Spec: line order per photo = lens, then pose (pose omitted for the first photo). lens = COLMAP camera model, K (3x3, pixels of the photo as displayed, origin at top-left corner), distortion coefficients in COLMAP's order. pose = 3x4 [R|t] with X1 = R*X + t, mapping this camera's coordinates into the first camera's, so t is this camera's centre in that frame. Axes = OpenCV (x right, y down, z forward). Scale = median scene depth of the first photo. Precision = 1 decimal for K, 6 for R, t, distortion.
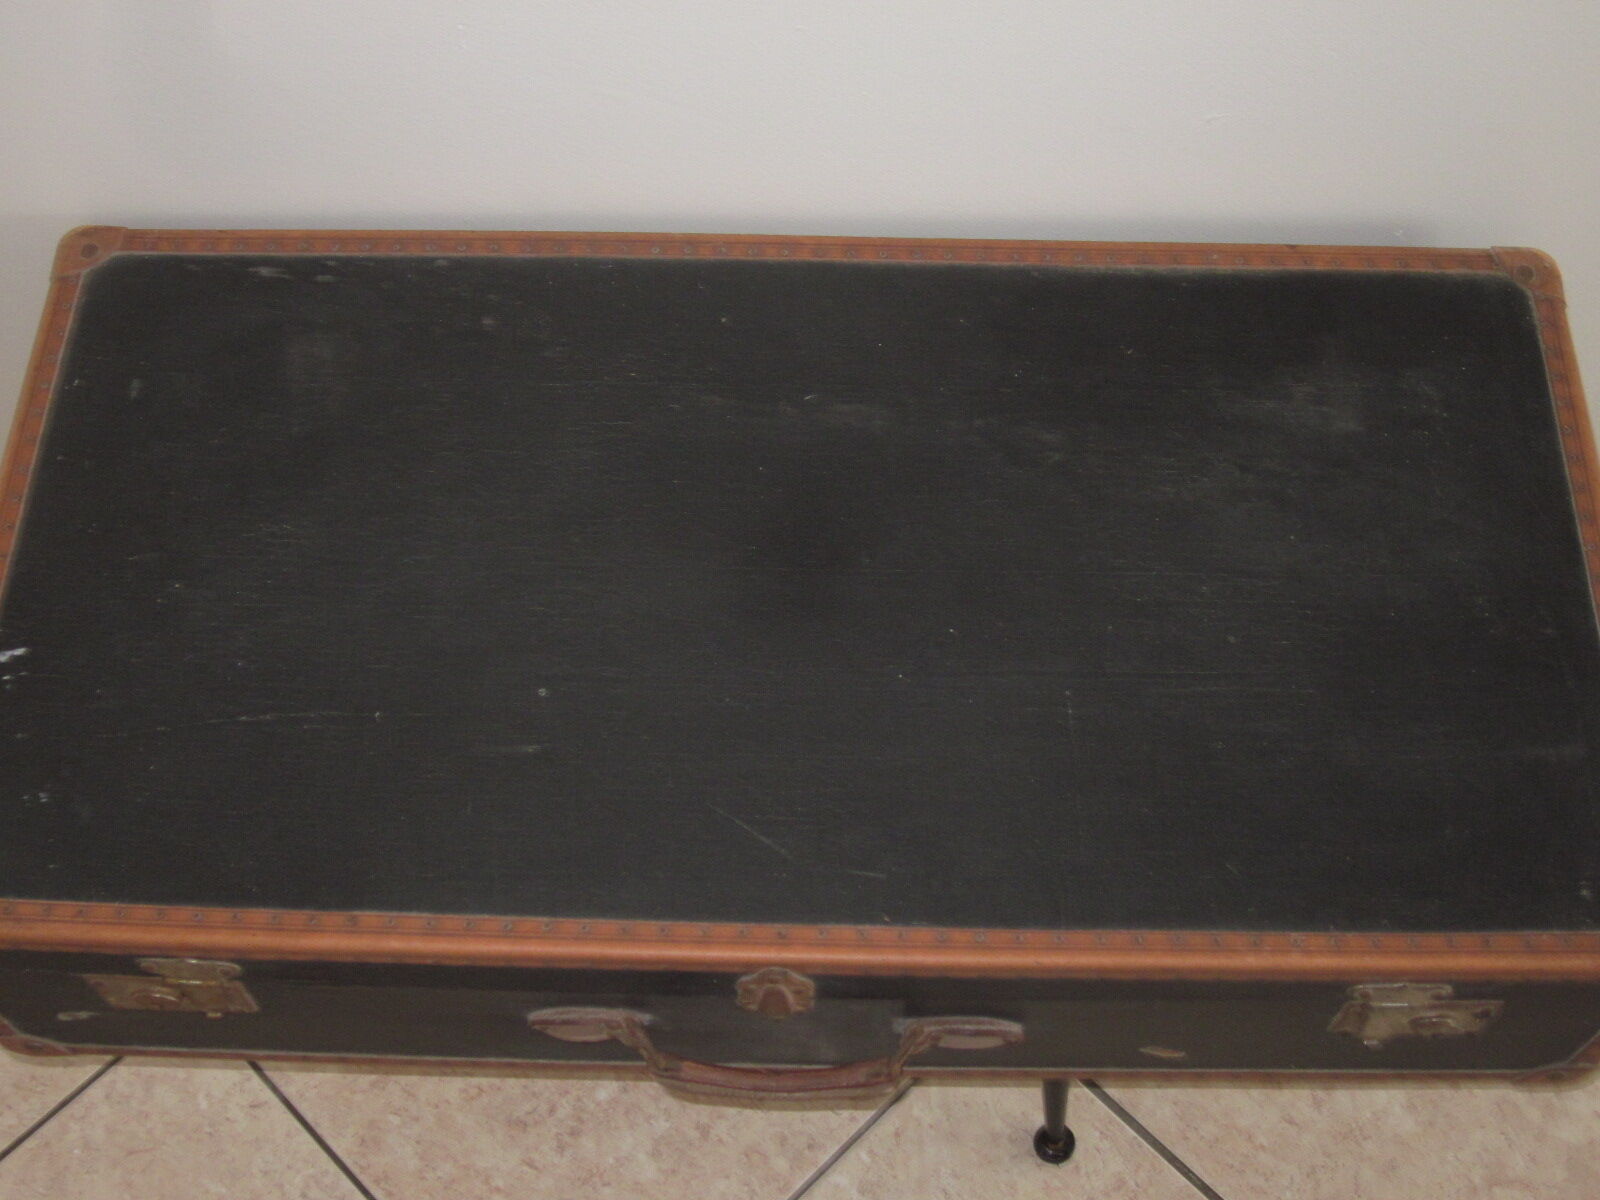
lens RADIAL K [[2031.8, 0, 800.0], [0, 2031.8, 600.0], [0, 0, 1]] dist [-0.135907, 0.070054]
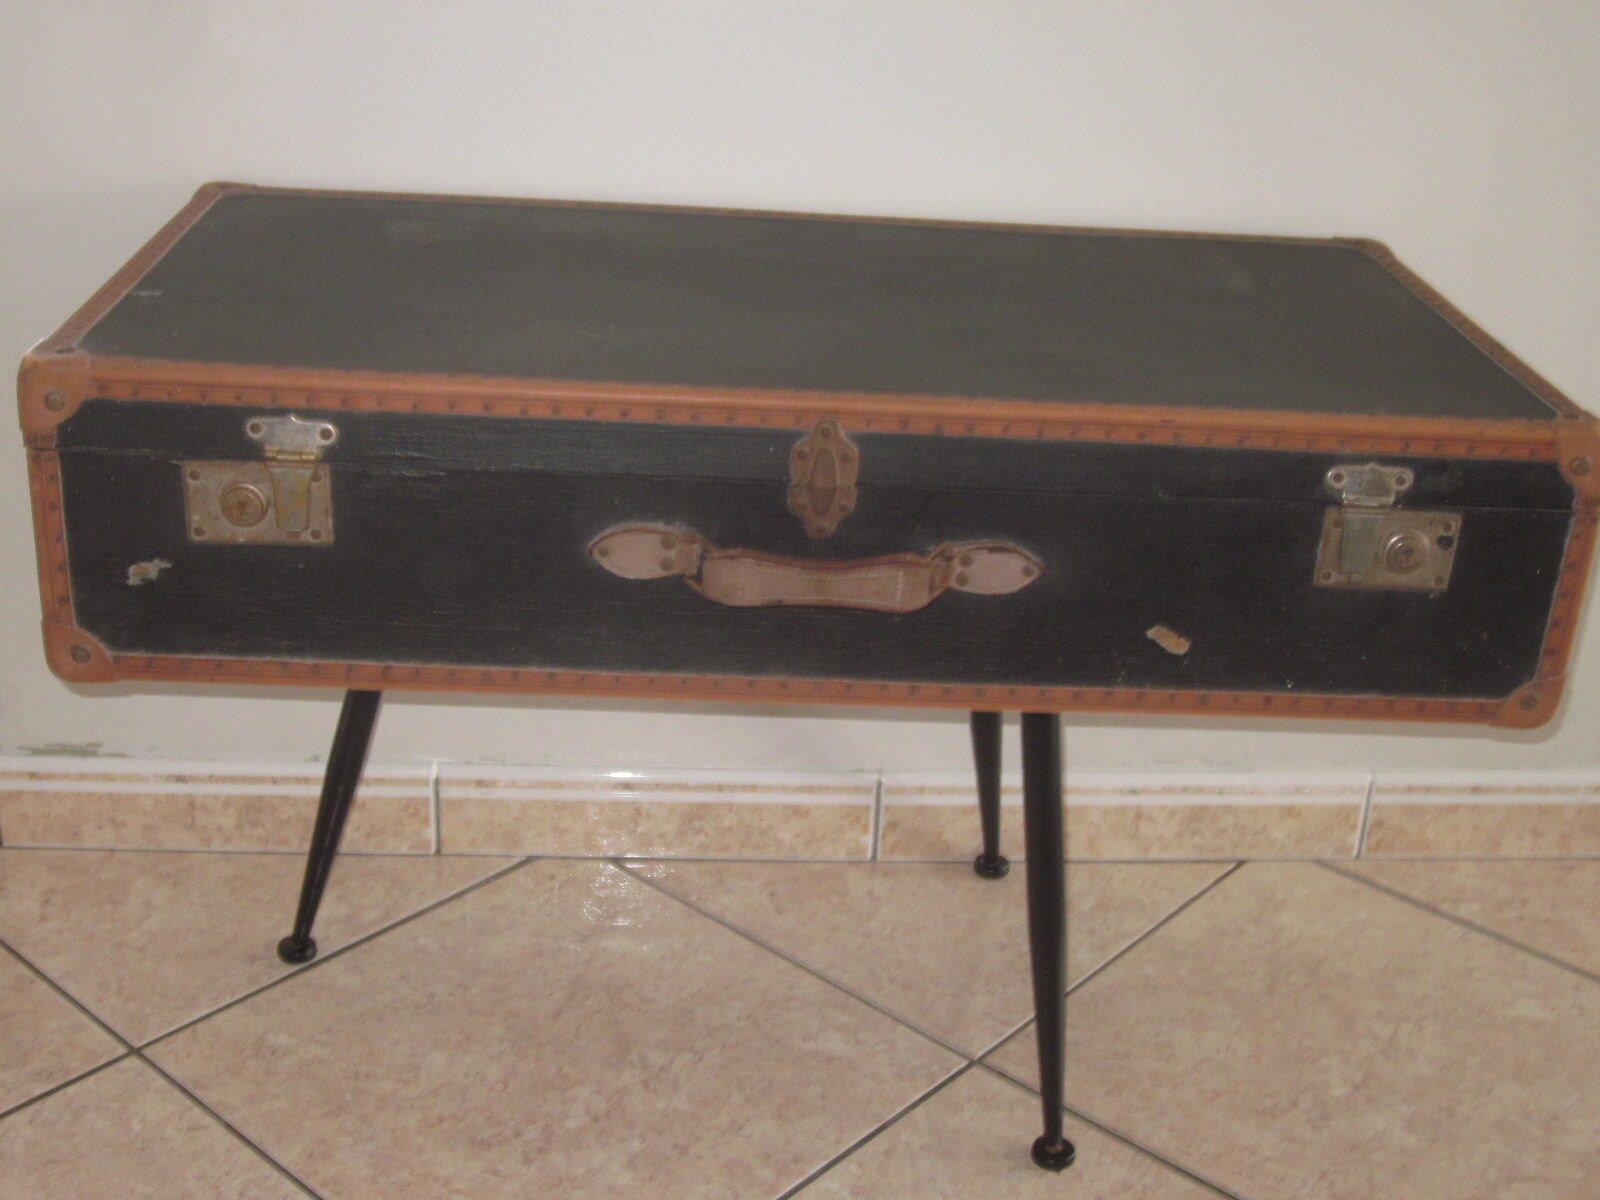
lens RADIAL K [[2031.8, 0, 800.0], [0, 2031.8, 600.0], [0, 0, 1]] dist [-0.135907, 0.070054]
pose [[0.996062, 0.026379, 0.084649, -0.079448], [0.027795, 0.813689, -0.580635, 0.605378], [-0.084194, 0.580701, 0.809751, 0.090304]]
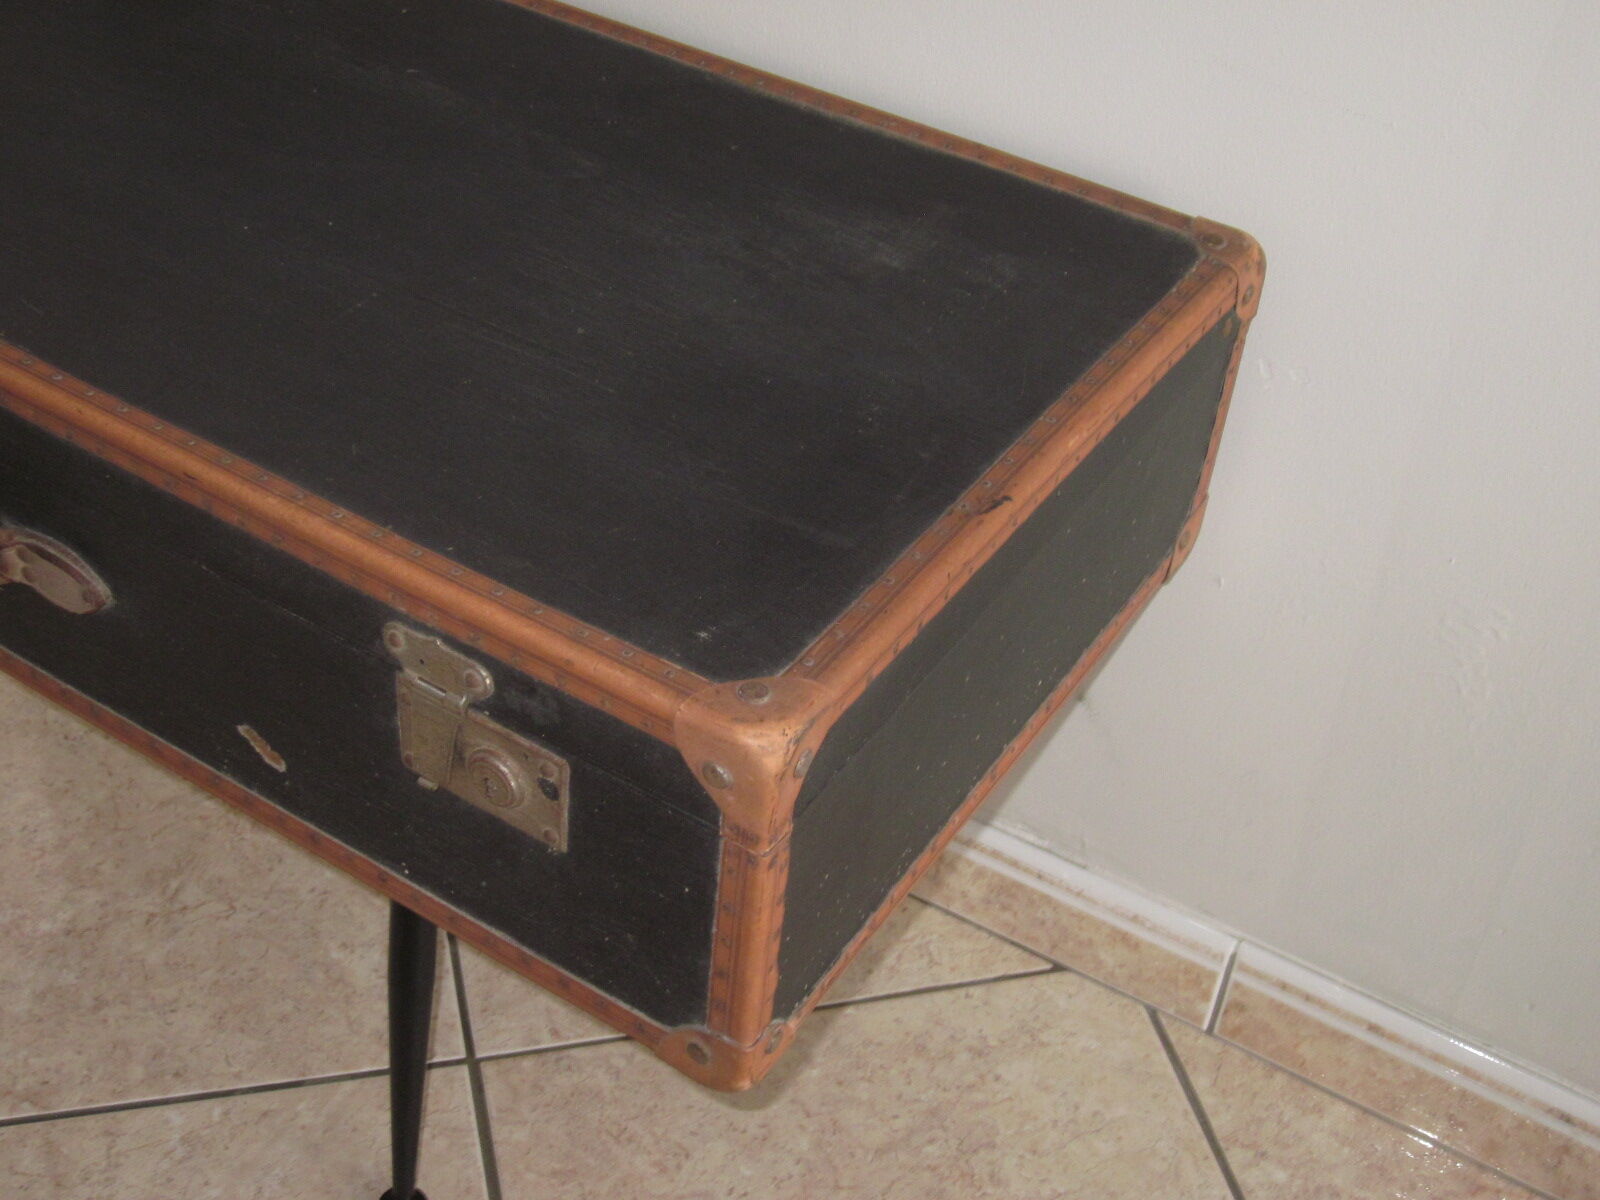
lens RADIAL K [[2031.8, 0, 800.0], [0, 2031.8, 600.0], [0, 0, 1]] dist [-0.135907, 0.070054]
pose [[0.855963, 0.378129, -0.352626, 0.447321], [-0.481571, 0.831300, -0.277542, 0.213524], [0.188192, 0.407380, 0.893658, 0.227099]]
